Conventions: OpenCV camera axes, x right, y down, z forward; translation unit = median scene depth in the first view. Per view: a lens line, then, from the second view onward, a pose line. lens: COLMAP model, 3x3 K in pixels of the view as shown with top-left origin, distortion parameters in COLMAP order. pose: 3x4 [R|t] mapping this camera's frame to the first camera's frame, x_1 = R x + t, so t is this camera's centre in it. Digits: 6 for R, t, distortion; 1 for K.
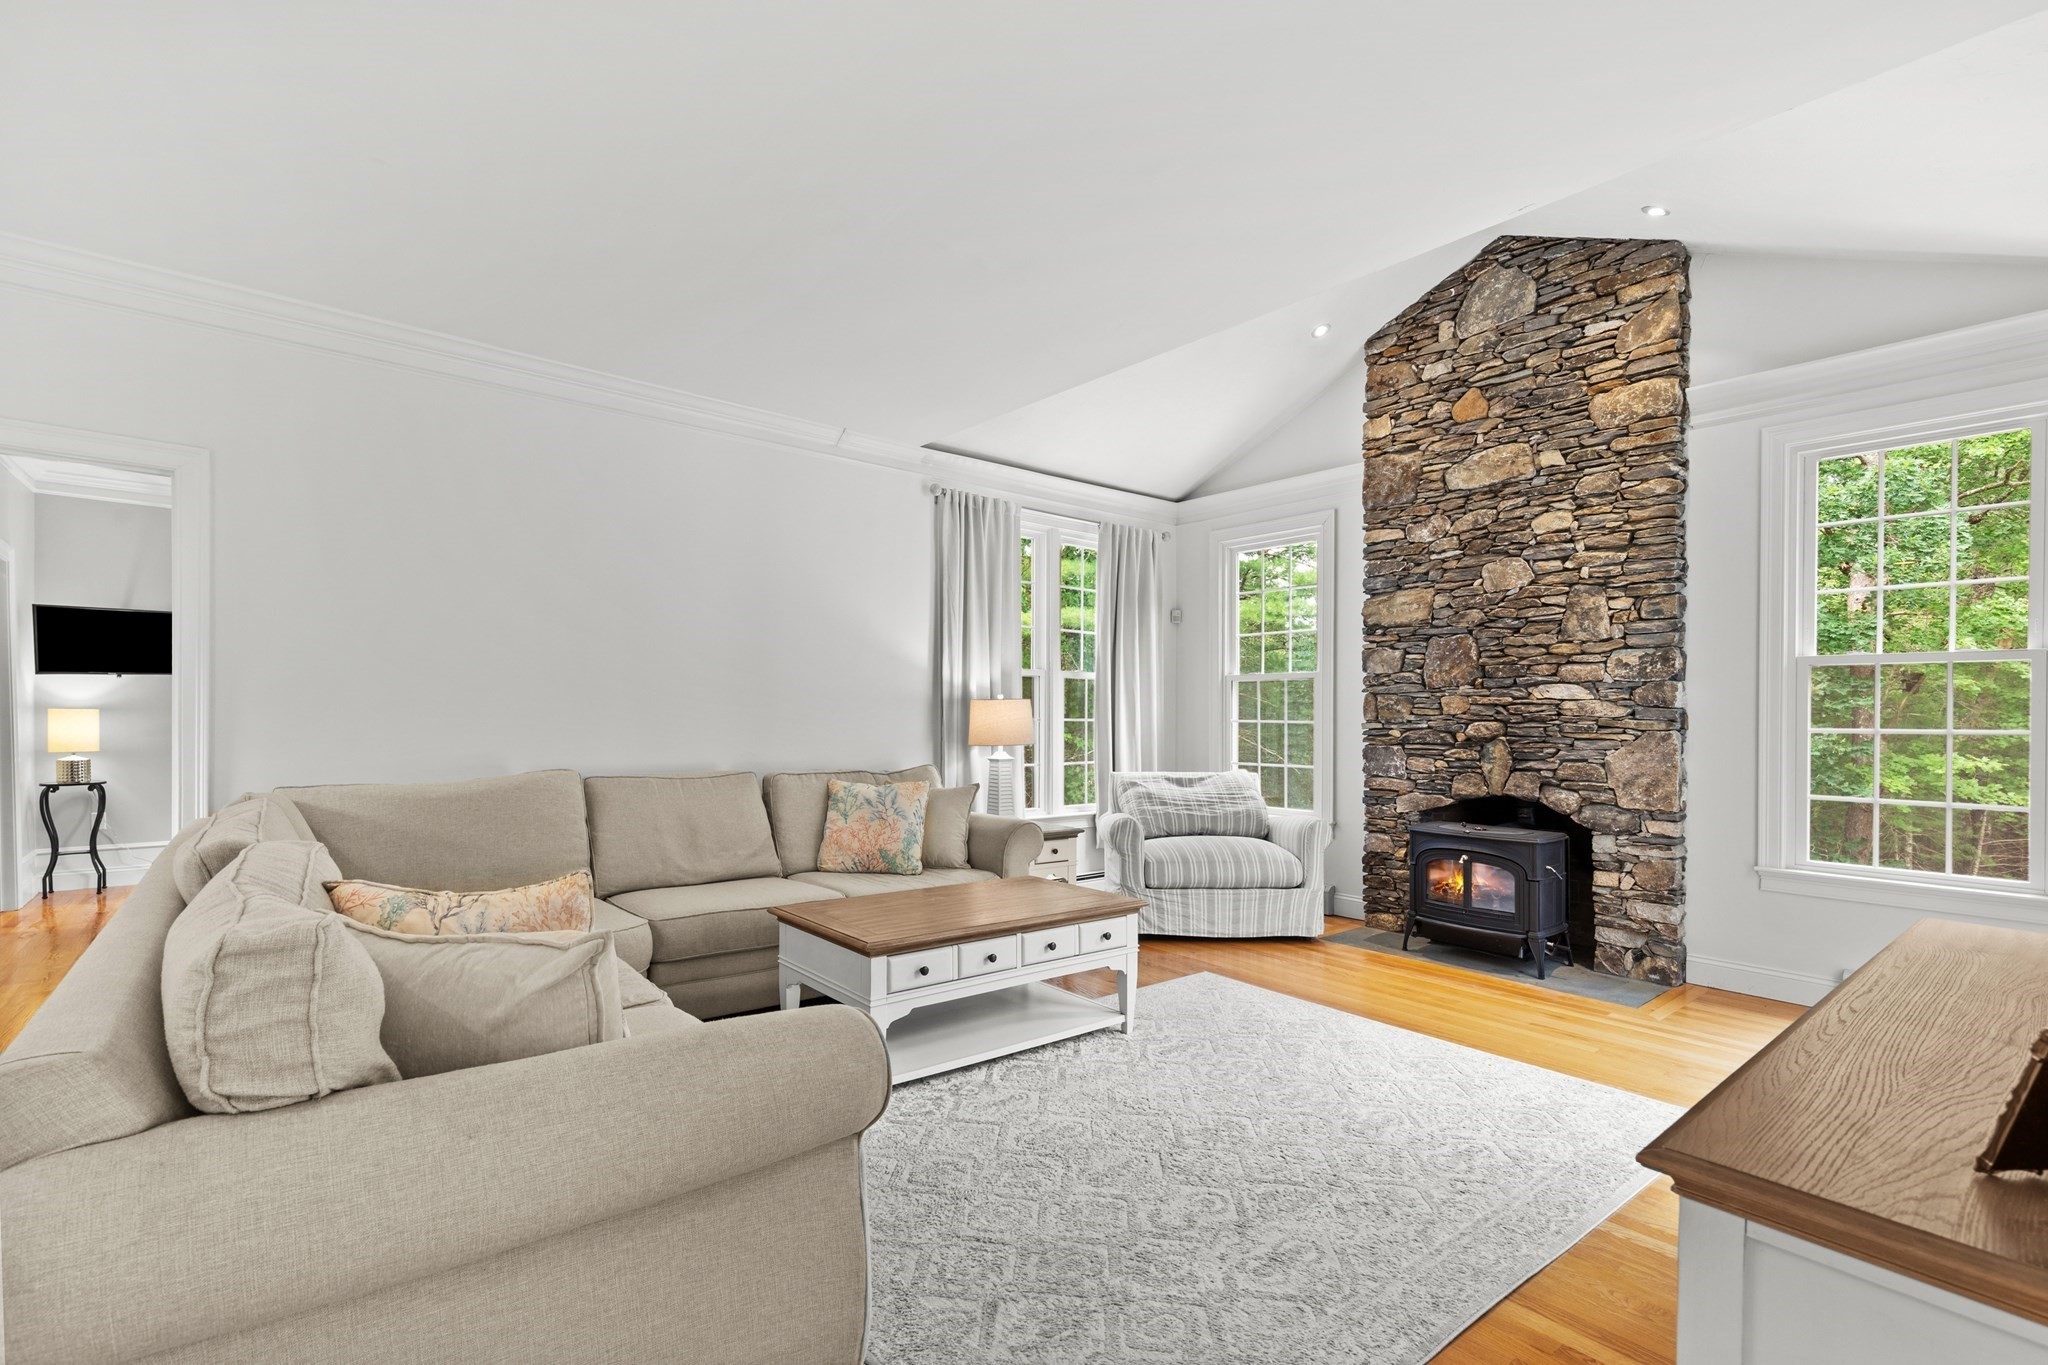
lens RADIAL K [[922.3, 0, 1015.6], [0, 922.3, 721.0], [0, 0, 1]] dist [0.003418, 0.000766]
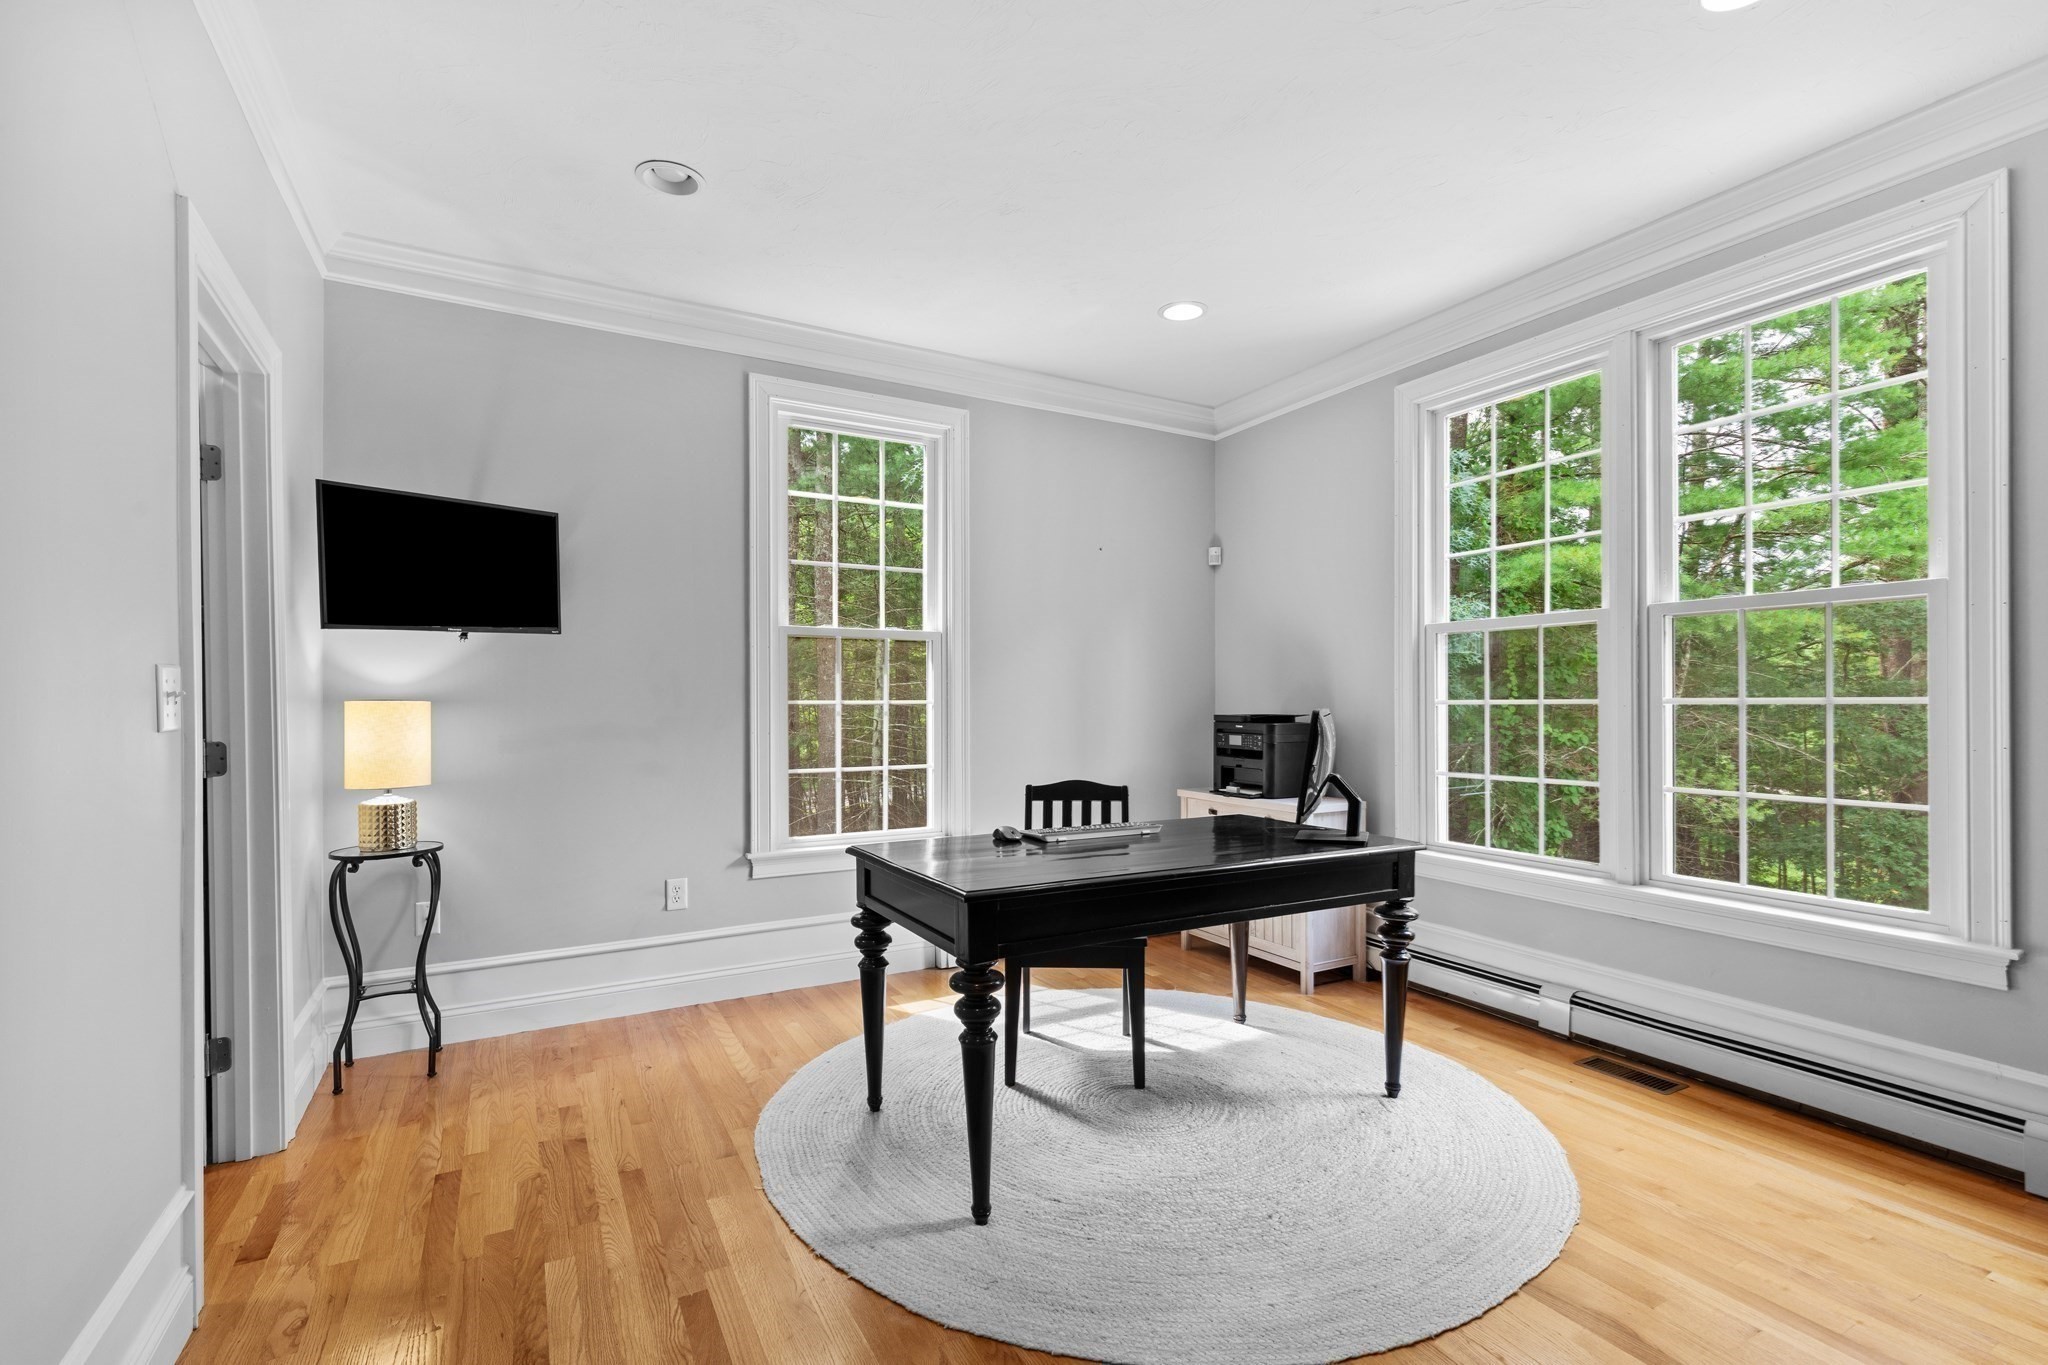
lens RADIAL K [[922.3, 0, 1022.5], [0, 922.3, 694.8], [0, 0, 1]] dist [0.003418, 0.000766]
pose [[0.981316, -0.001831, -0.192396, -0.584663], [0.000529, 0.999977, -0.006820, -0.012576], [0.192404, 0.006591, 0.981294, 0.575897]]
